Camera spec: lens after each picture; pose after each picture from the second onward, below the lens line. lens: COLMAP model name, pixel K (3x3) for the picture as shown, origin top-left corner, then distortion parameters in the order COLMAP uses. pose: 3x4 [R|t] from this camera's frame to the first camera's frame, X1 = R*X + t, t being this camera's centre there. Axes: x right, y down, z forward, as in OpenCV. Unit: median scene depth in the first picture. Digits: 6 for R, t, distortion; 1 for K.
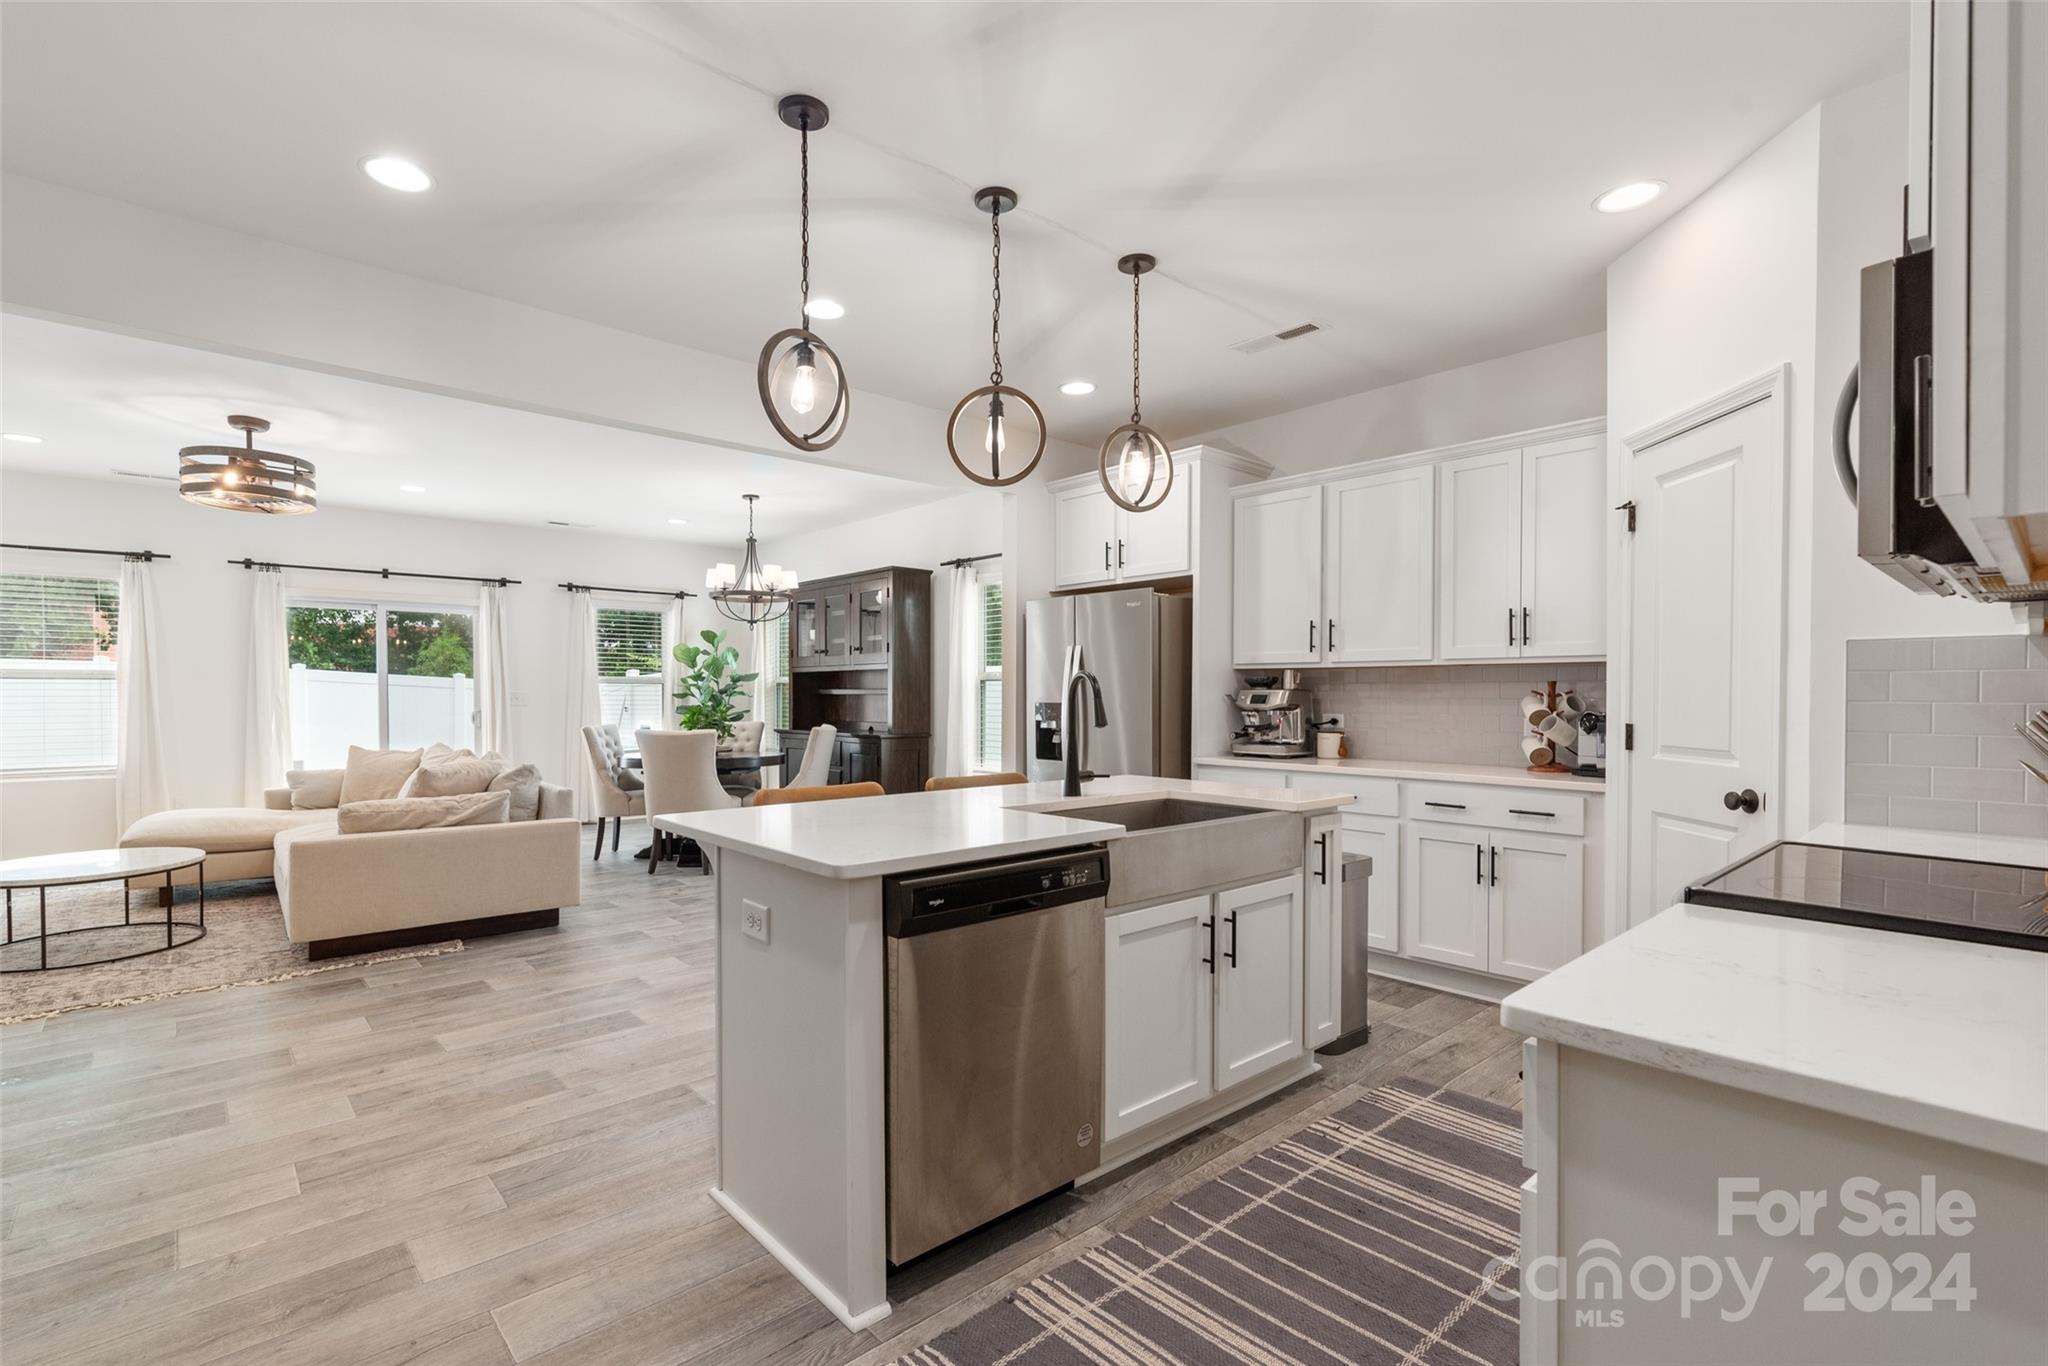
lens RADIAL K [[931.7, 0, 996.0], [0, 931.7, 717.7], [0, 0, 1]] dist [0.001169, 0.000304]
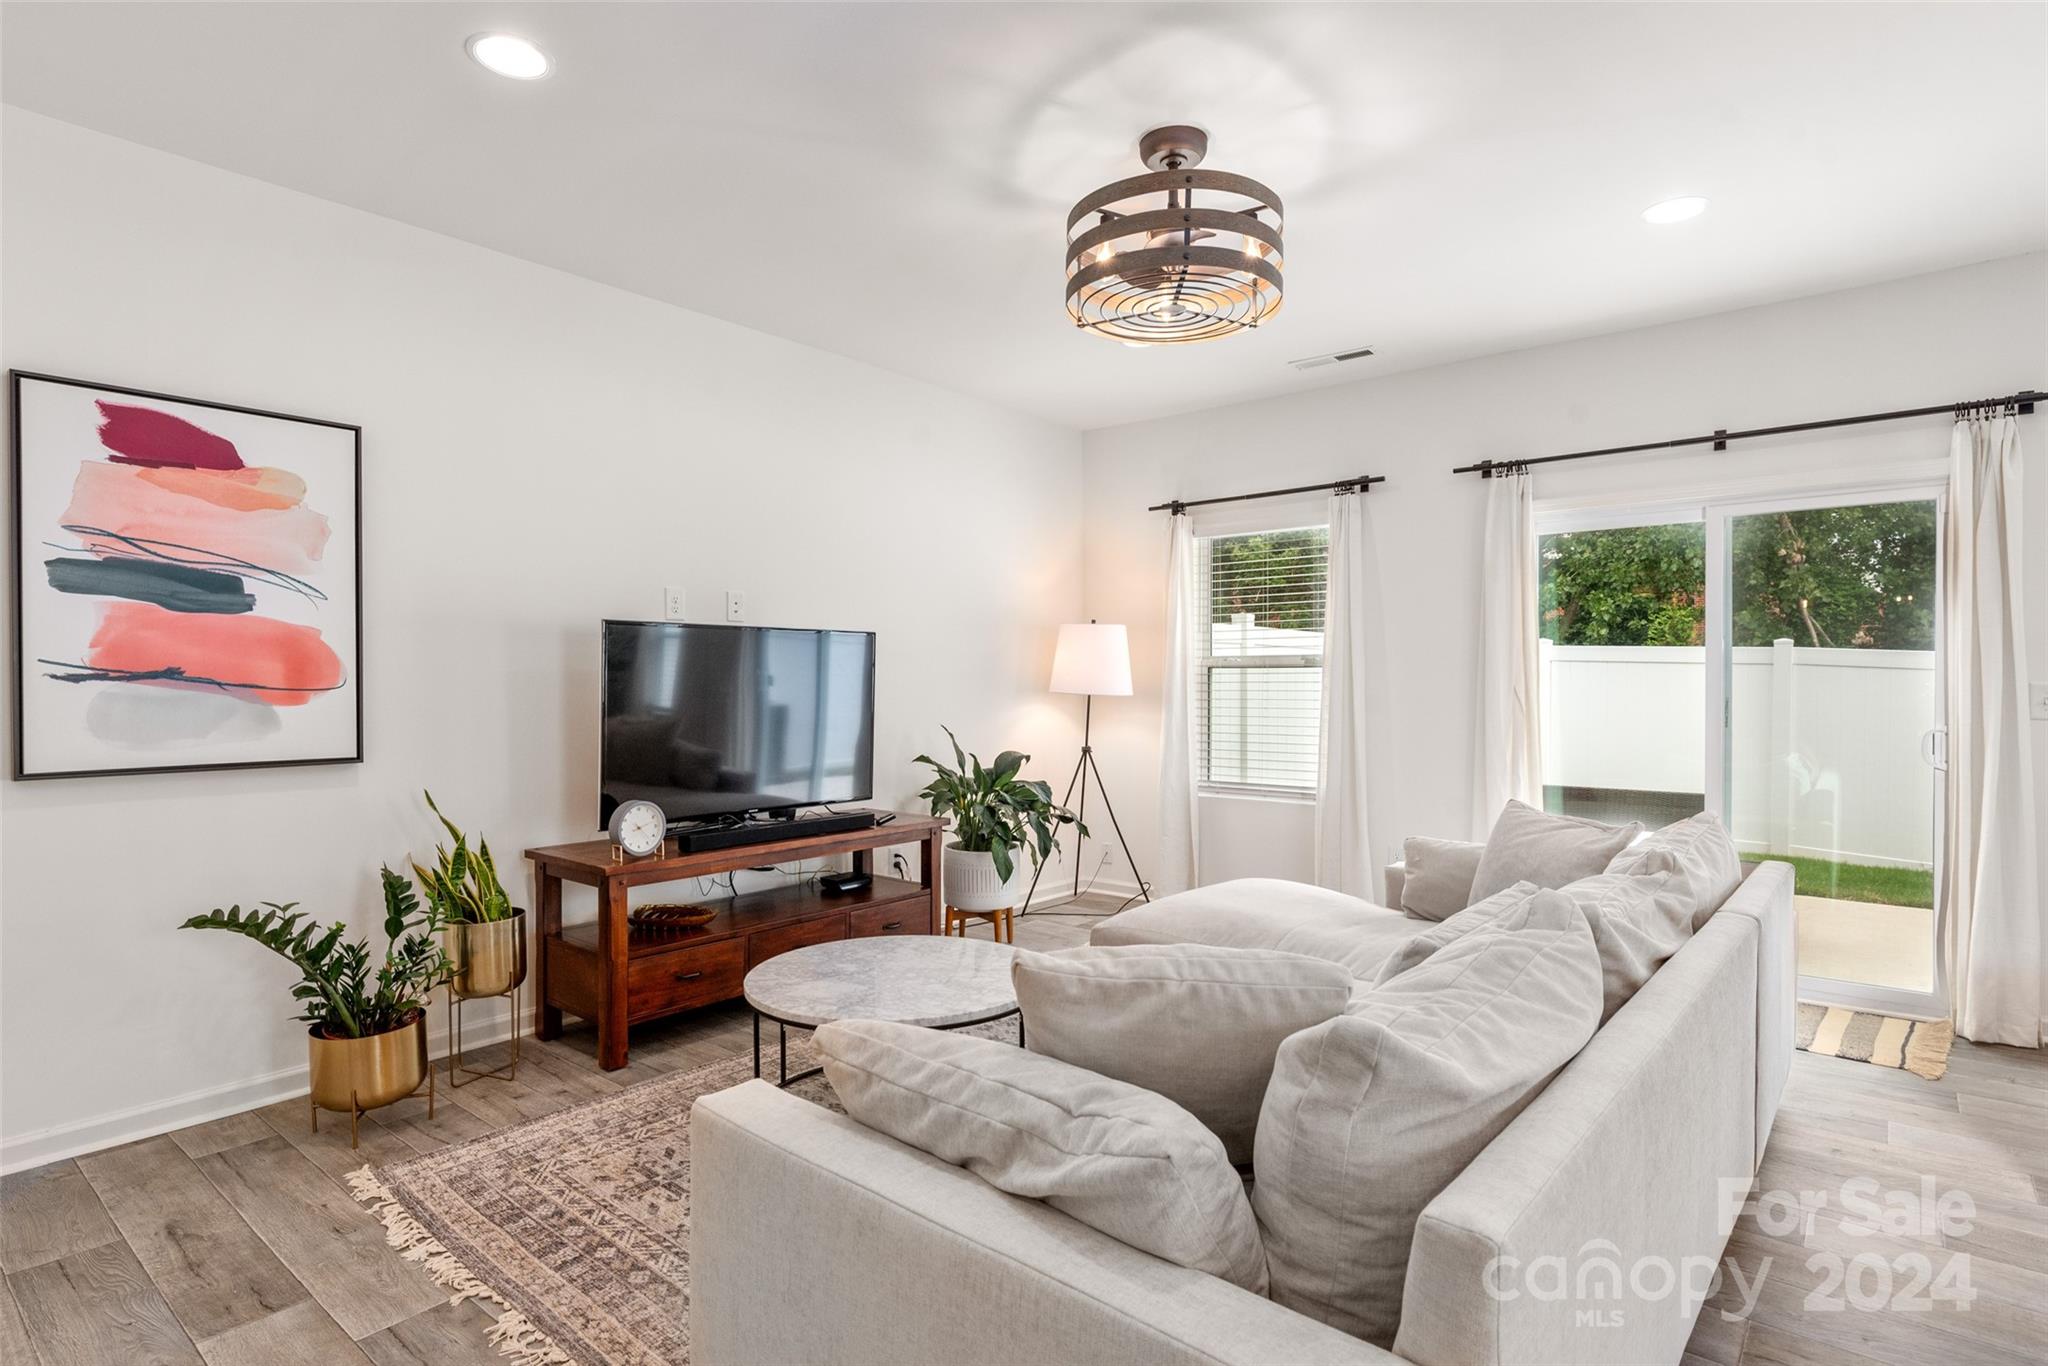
lens RADIAL K [[1045.8, 0, 1013.7], [0, 1045.8, 691.8], [0, 0, 1]] dist [-0.000704, -0.000727]
pose [[0.149672, 0.009000, -0.988695, -0.171693], [-0.024121, 0.999694, 0.005449, -0.017797], [0.988441, 0.023033, 0.149844, 0.560523]]
